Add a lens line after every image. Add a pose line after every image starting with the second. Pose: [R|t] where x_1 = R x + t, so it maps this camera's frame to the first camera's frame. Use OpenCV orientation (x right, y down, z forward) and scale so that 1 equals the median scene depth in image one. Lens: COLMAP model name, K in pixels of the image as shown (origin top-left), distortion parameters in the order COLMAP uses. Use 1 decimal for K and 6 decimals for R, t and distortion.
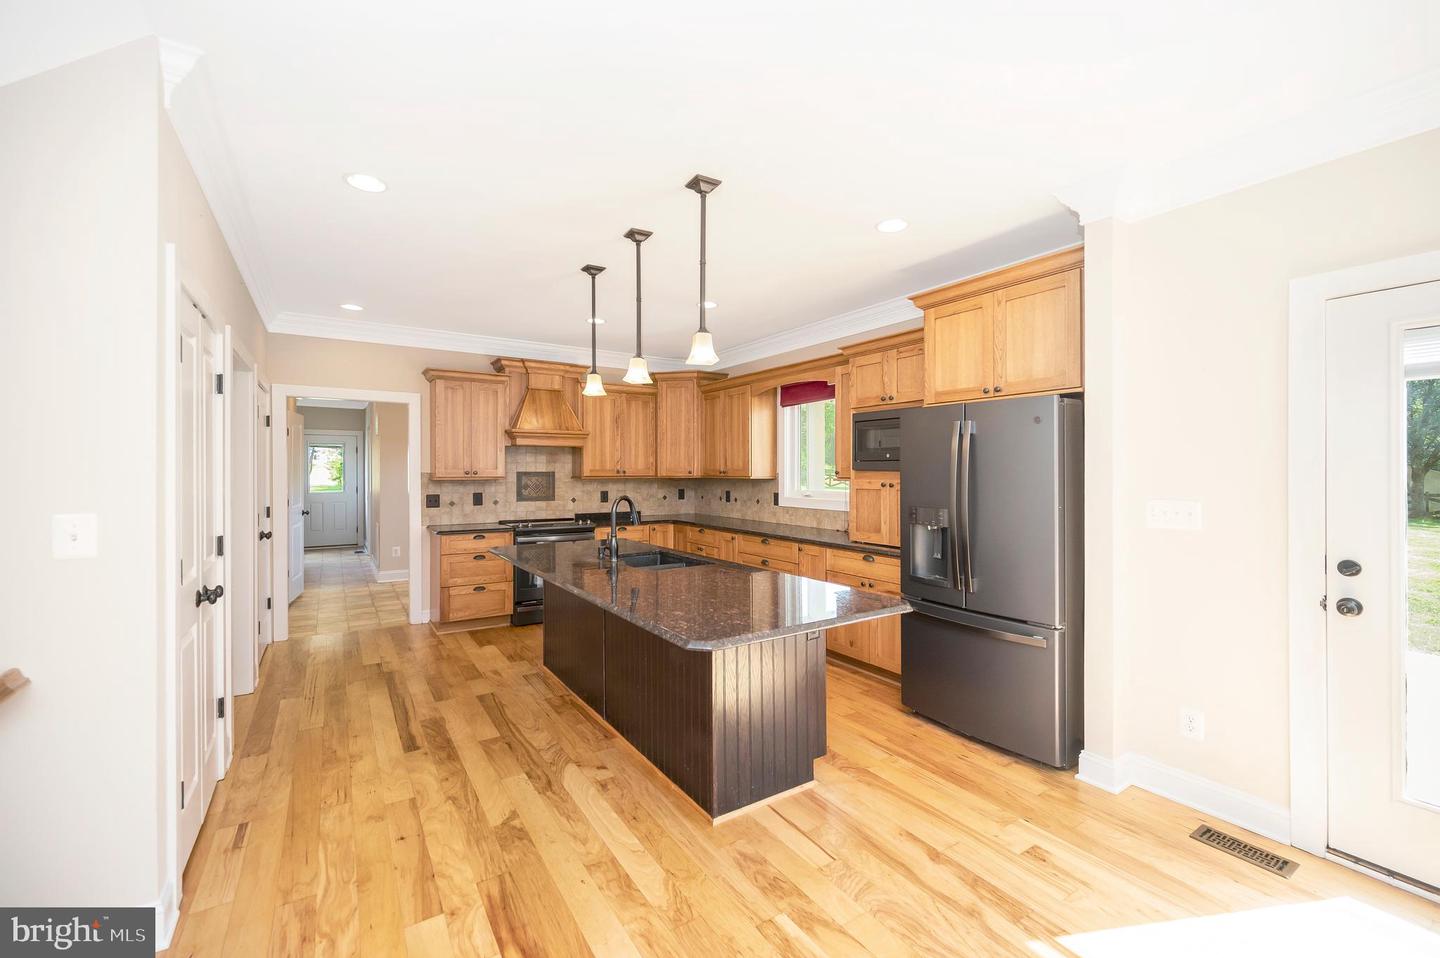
lens RADIAL K [[592.9, 0, 720.3], [0, 592.9, 470.9], [0, 0, 1]] dist [-0.002194, -0.000332]
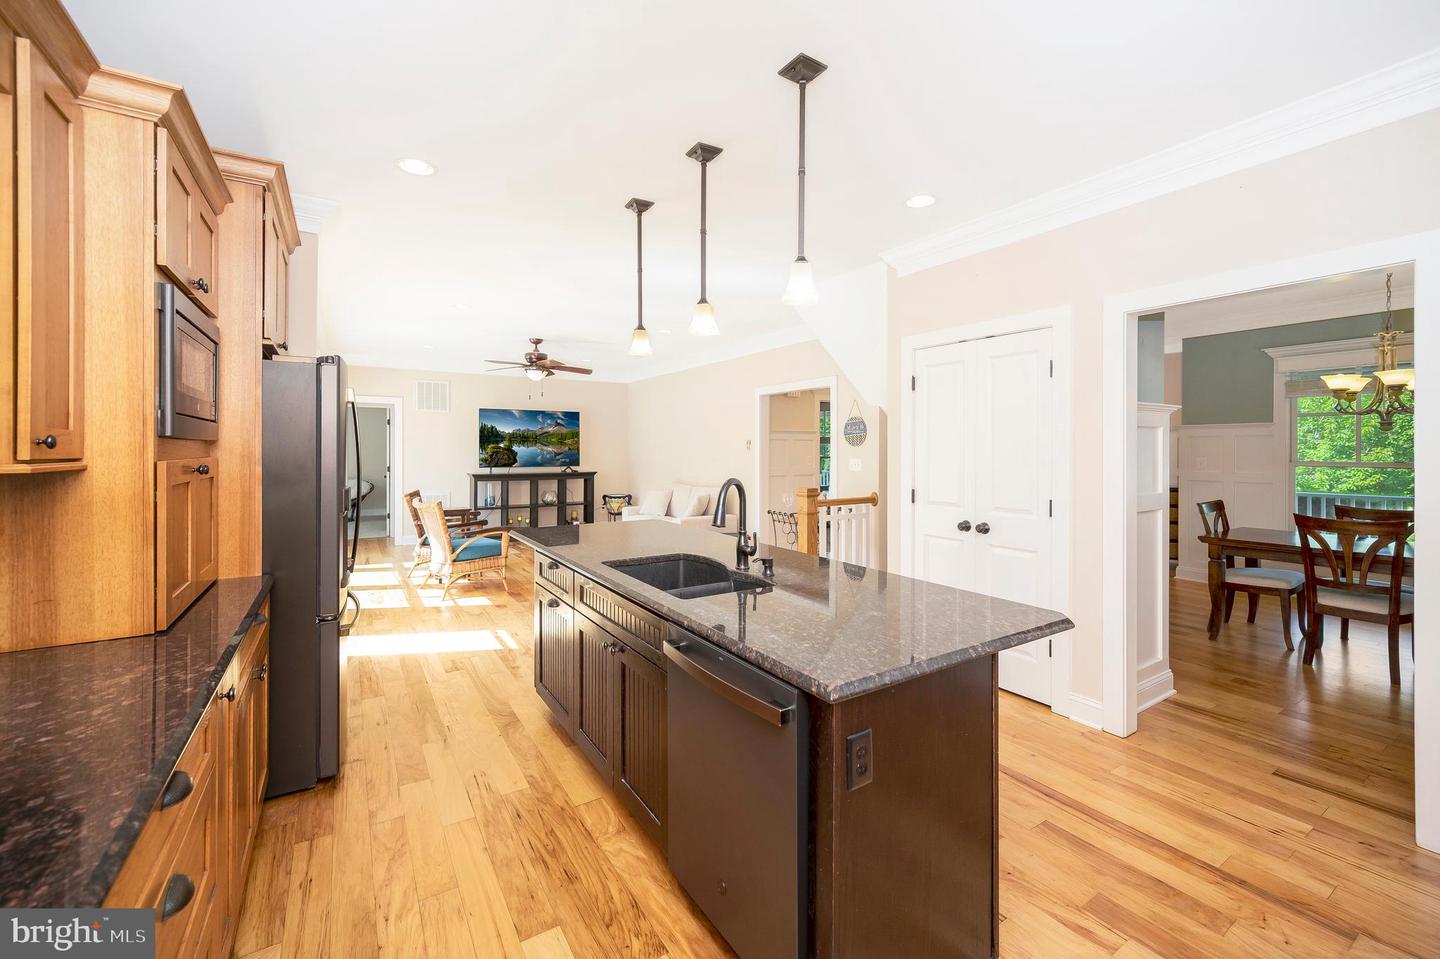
lens RADIAL K [[593.7, 0, 724.0], [0, 593.7, 442.4], [0, 0, 1]] dist [-0.001215, -0.000044]
pose [[-0.999972, -0.000535, 0.007419, -0.095226], [-0.000598, 0.999964, -0.008431, 0.003817], [-0.007414, -0.008436, -0.999937, 1.020024]]
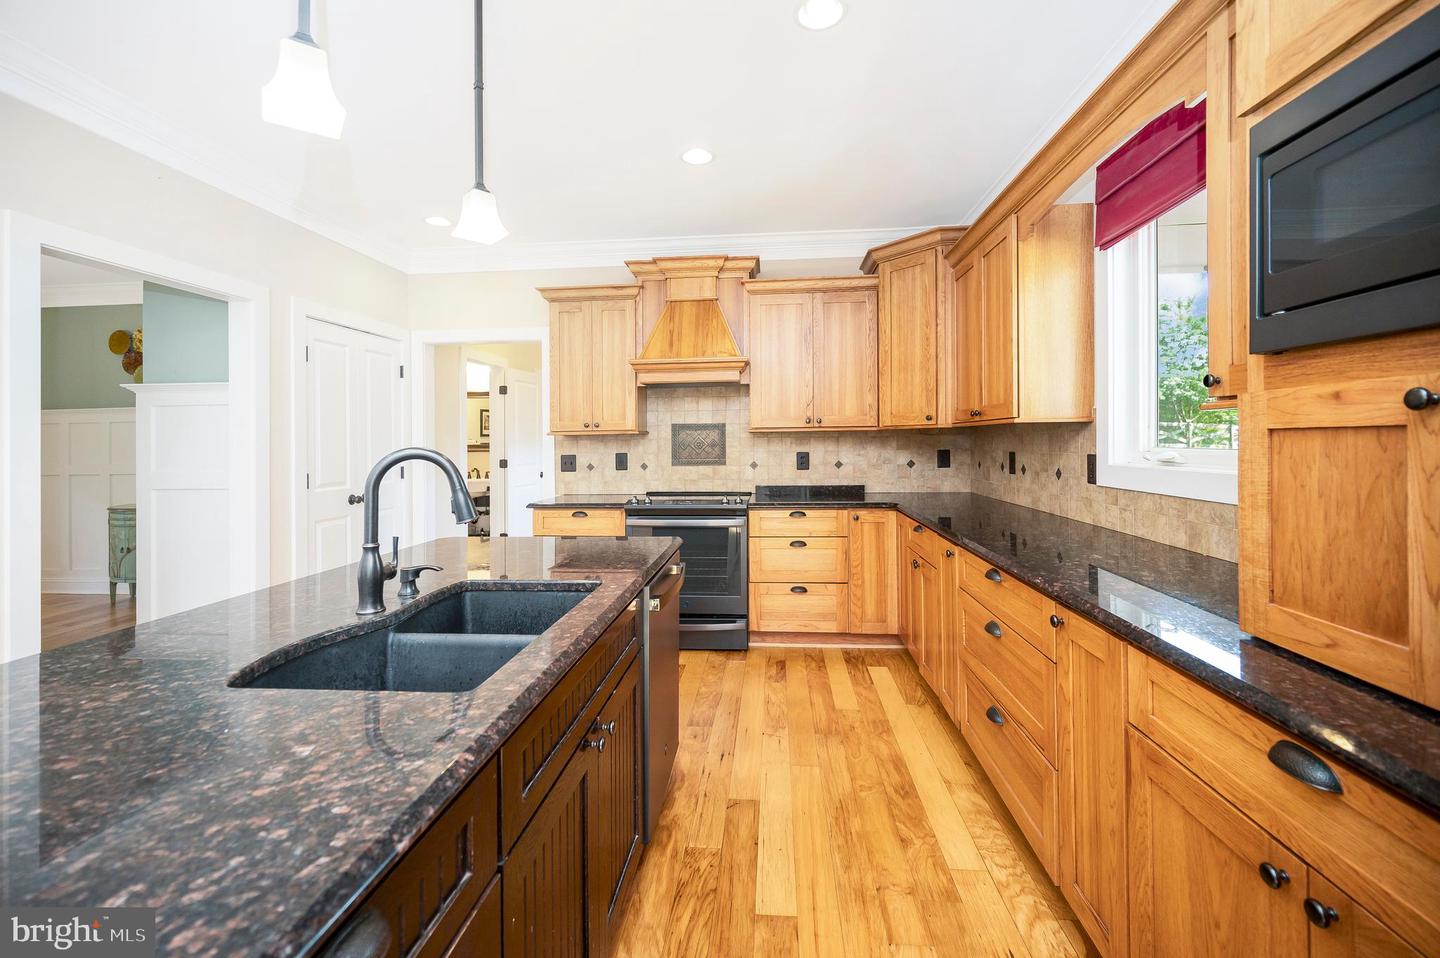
lens RADIAL K [[593.7, 0, 724.0], [0, 593.7, 441.9], [0, 0, 1]] dist [-0.001215, -0.000044]
pose [[0.786727, -0.009219, -0.617232, 0.151054], [0.012225, 0.999925, 0.000646, 0.024184], [0.617180, -0.008054, 0.786781, 0.494517]]
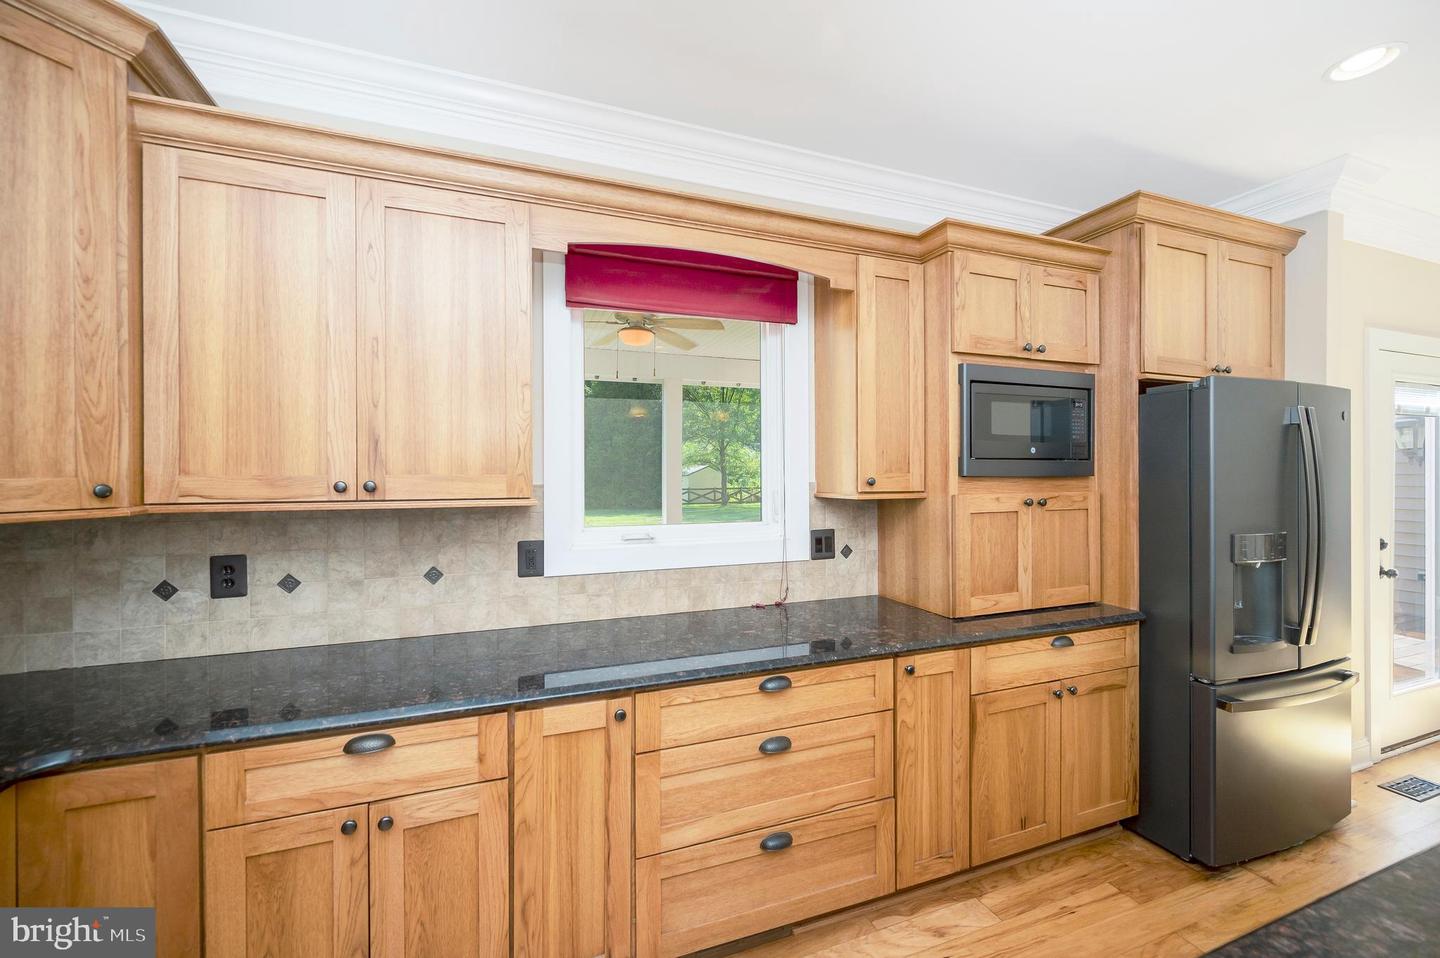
lens RADIAL K [[592.9, 0, 720.3], [0, 592.9, 470.9], [0, 0, 1]] dist [-0.002194, -0.000332]
pose [[0.203758, -0.001683, 0.979020, -0.229461], [0.001208, 0.999998, 0.001468, -0.005143], [-0.979021, 0.000884, 0.203759, 0.818046]]
